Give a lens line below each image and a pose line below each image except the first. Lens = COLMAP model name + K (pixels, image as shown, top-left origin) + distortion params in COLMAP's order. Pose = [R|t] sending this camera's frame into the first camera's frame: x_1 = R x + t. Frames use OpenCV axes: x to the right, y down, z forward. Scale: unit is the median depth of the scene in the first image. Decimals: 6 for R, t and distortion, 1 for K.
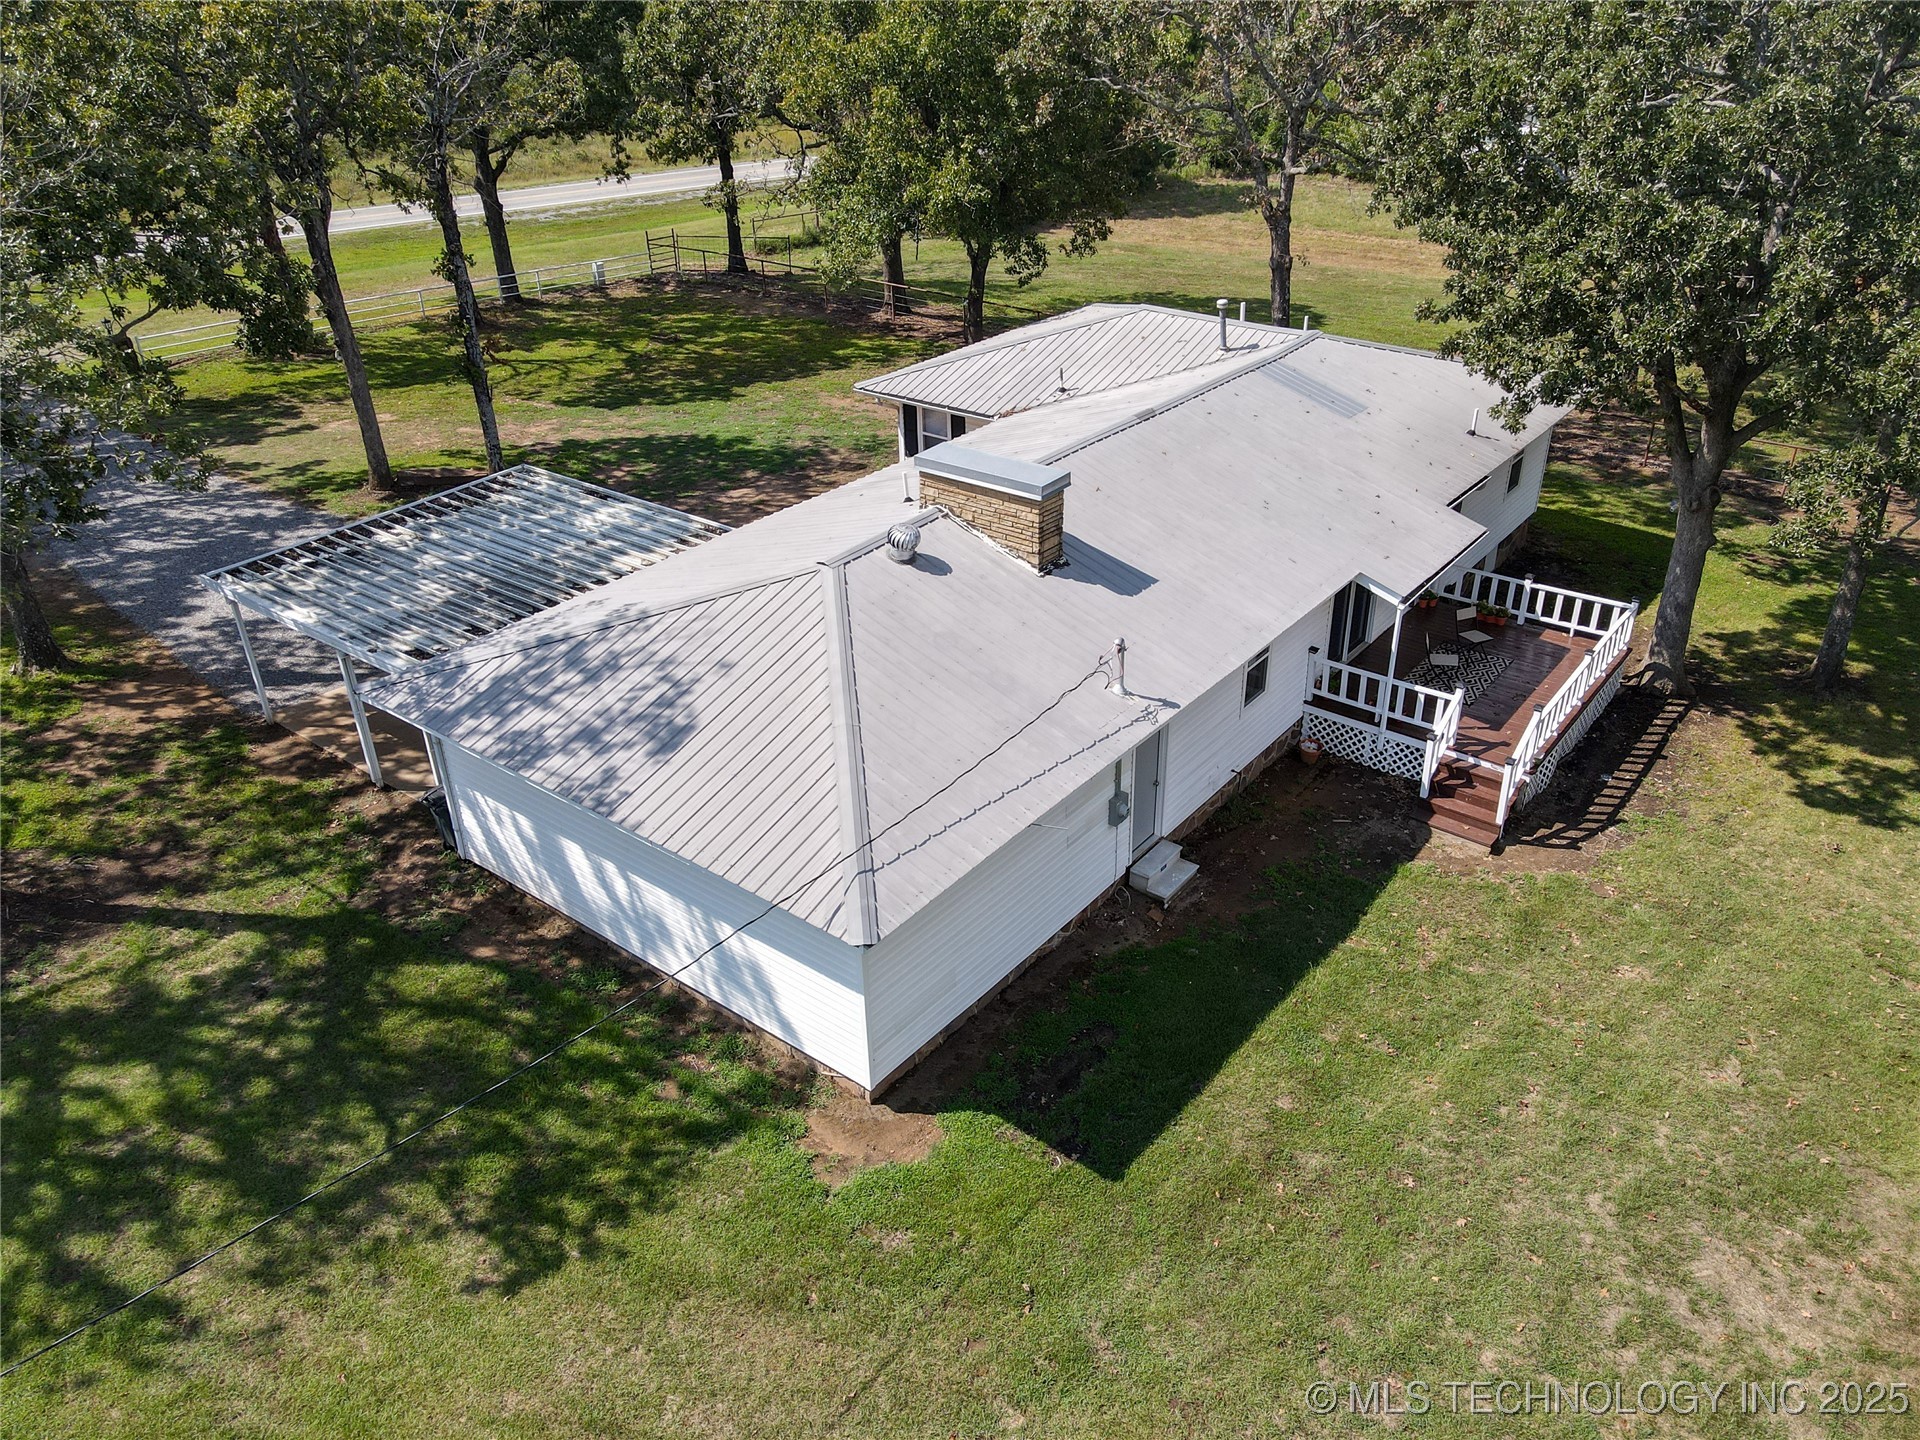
lens RADIAL K [[1396.7, 0, 965.6], [0, 1396.7, 717.7], [0, 0, 1]] dist [0.015225, 0.010603]
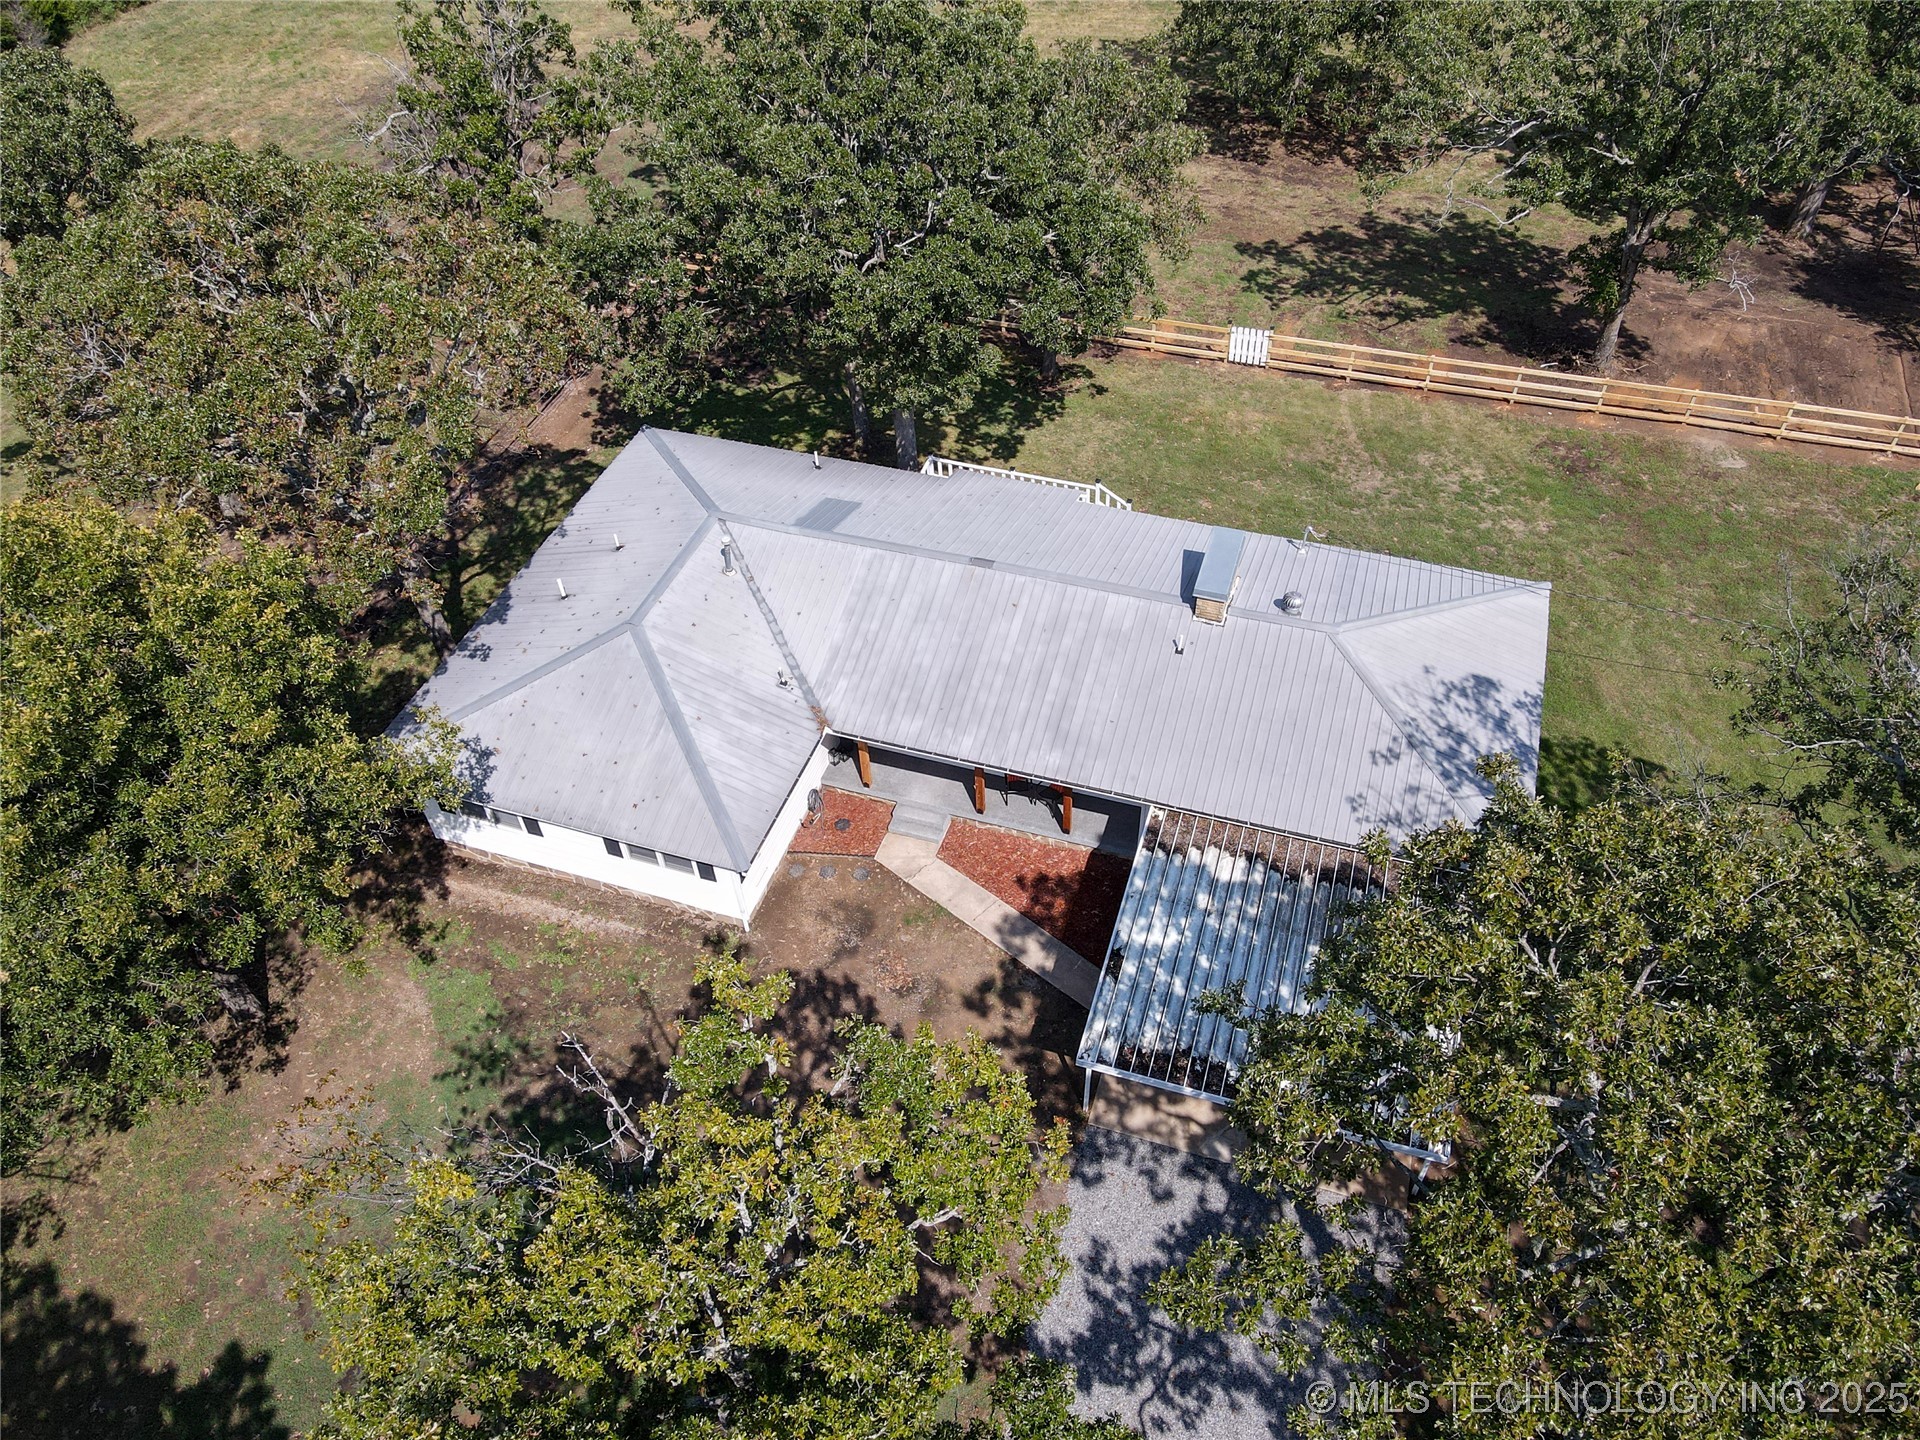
lens RADIAL K [[1396.7, 0, 974.9], [0, 1396.7, 732.1], [0, 0, 1]] dist [0.015225, 0.010603]
pose [[-0.338148, -0.672684, 0.658143, -1.088130], [0.506339, 0.459444, 0.729748, -1.431401], [-0.793269, 0.580006, 0.185246, 1.096438]]
